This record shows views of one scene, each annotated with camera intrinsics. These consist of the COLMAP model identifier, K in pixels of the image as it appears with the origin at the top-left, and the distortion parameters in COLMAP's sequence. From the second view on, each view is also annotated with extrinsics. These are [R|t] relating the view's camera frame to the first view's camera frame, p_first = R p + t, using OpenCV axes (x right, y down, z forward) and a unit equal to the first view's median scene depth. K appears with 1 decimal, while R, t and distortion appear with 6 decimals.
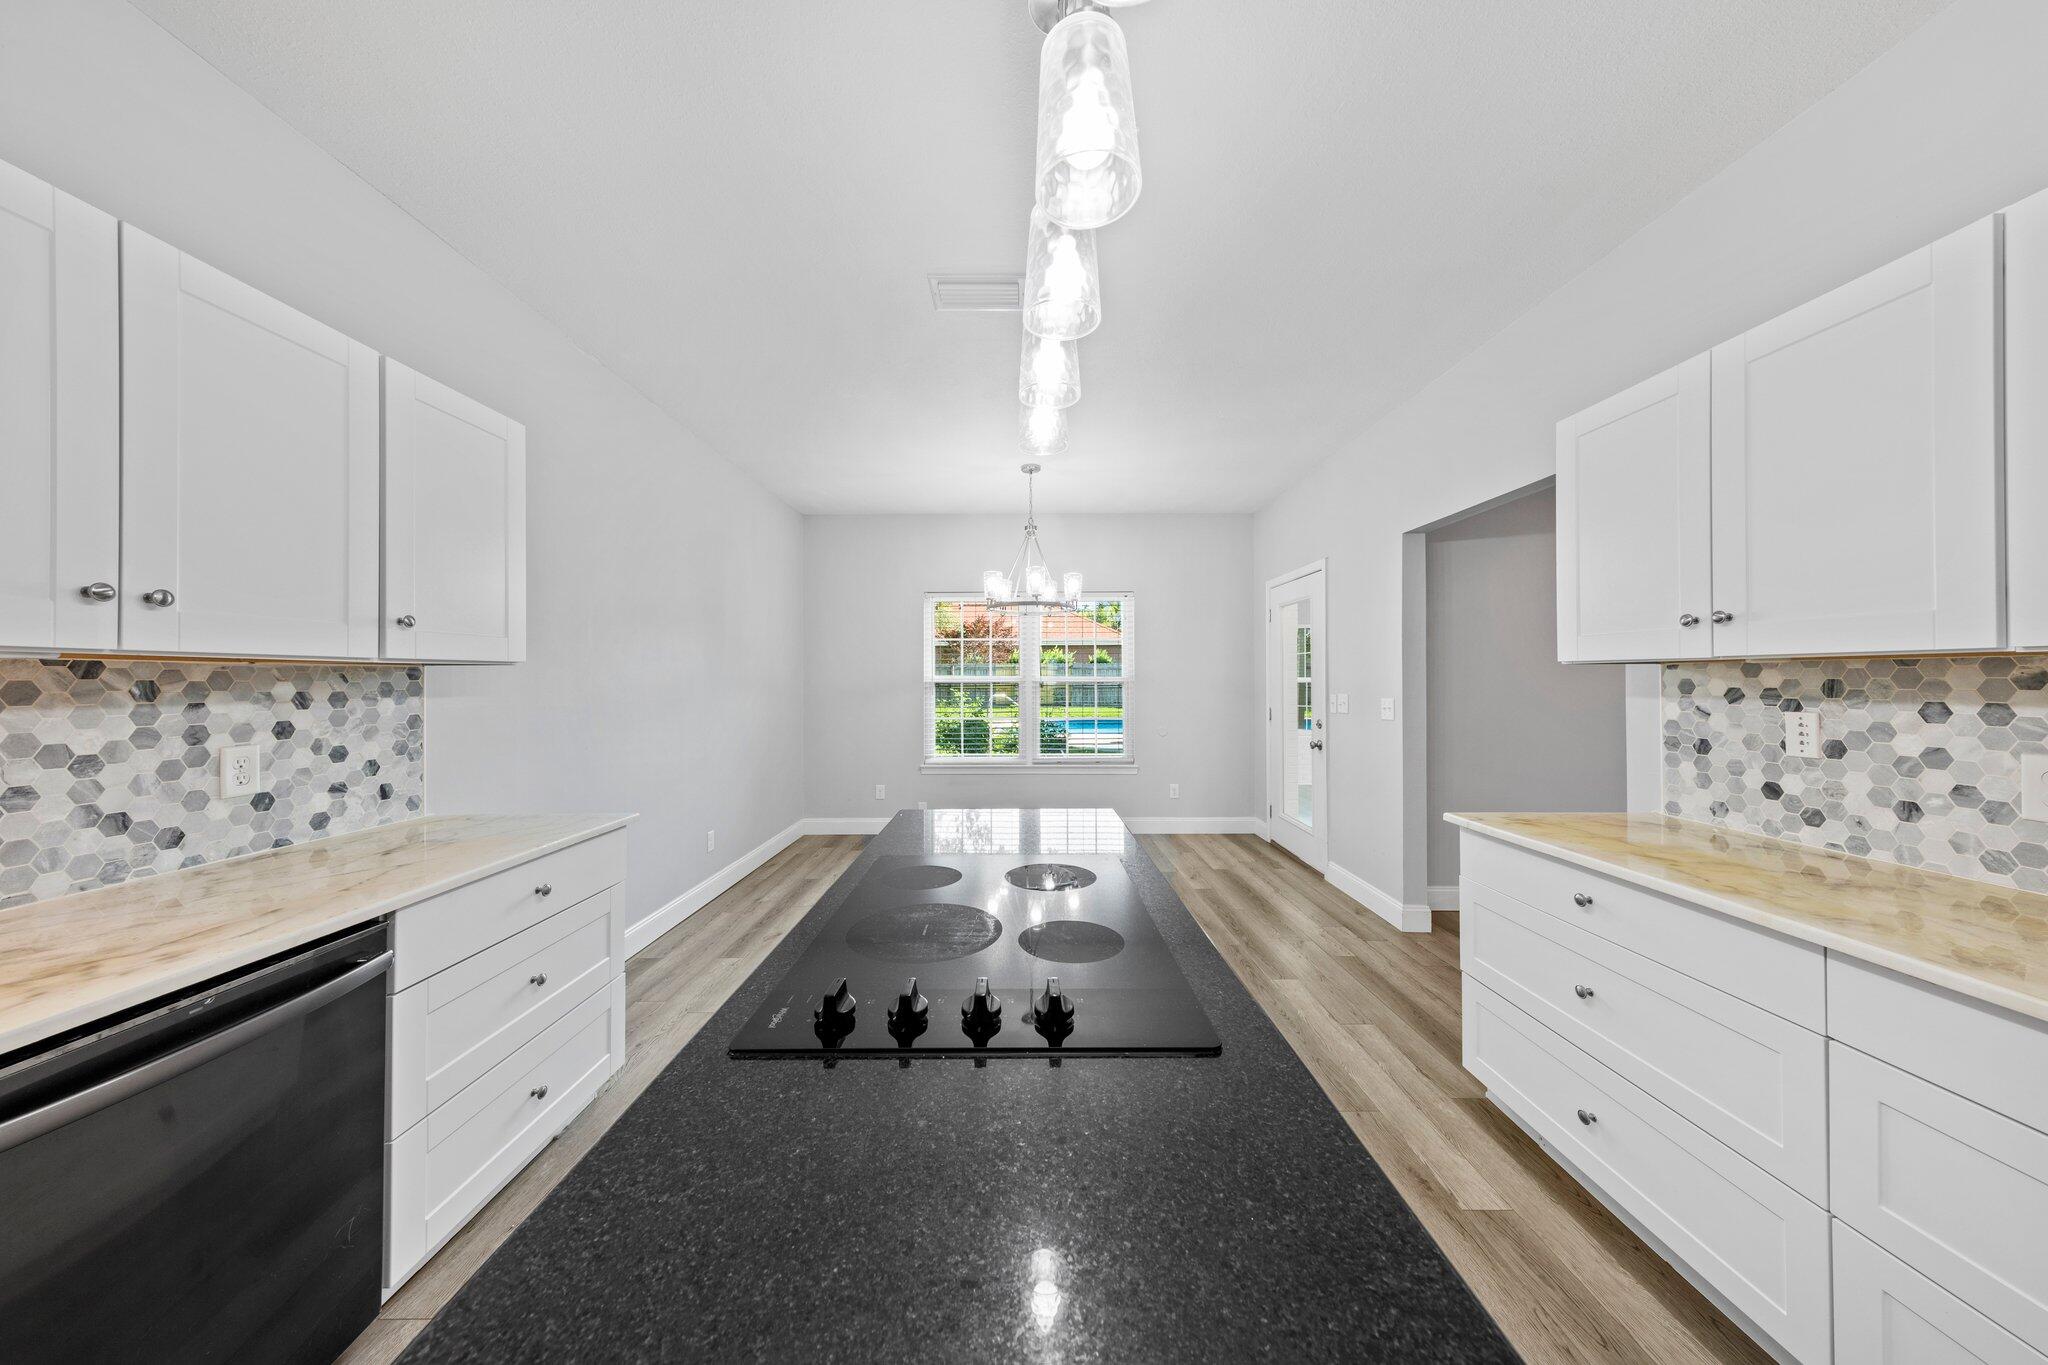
lens RADIAL K [[644.4, 0, 1018.1], [0, 644.4, 676.5], [0, 0, 1]] dist [-0.000272, 0.000023]
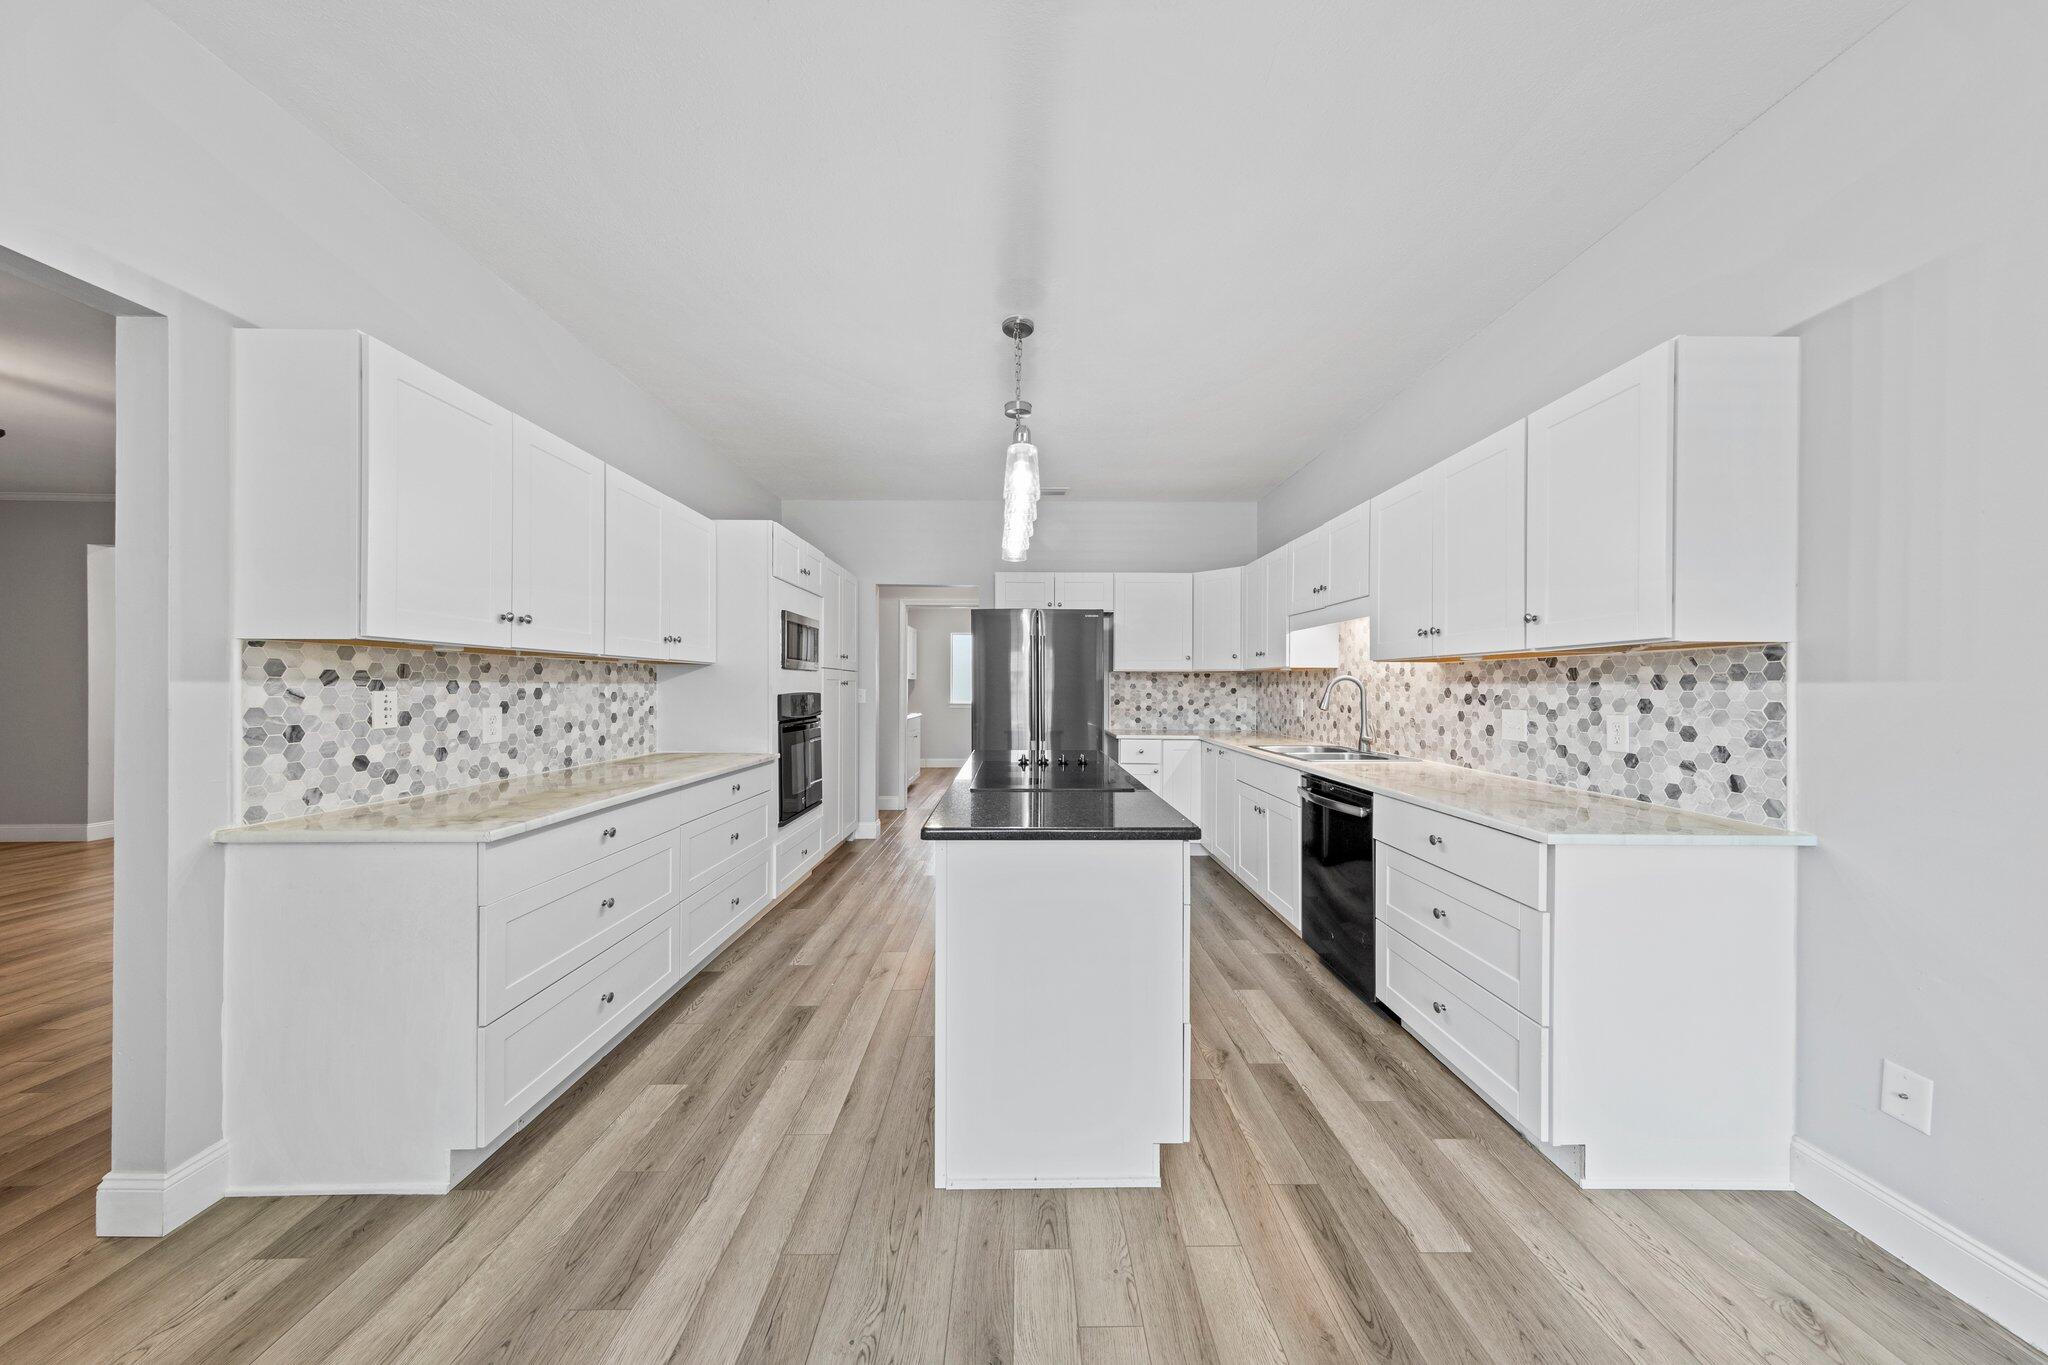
lens RADIAL K [[646.6, 0, 1029.0], [0, 646.6, 686.4], [0, 0, 1]] dist [0.009611, -0.001960]
pose [[-0.999777, -0.000365, -0.021137, 0.043583], [-0.000263, 0.999988, -0.004800, 0.046395], [0.021139, -0.004793, -0.999765, 1.961762]]
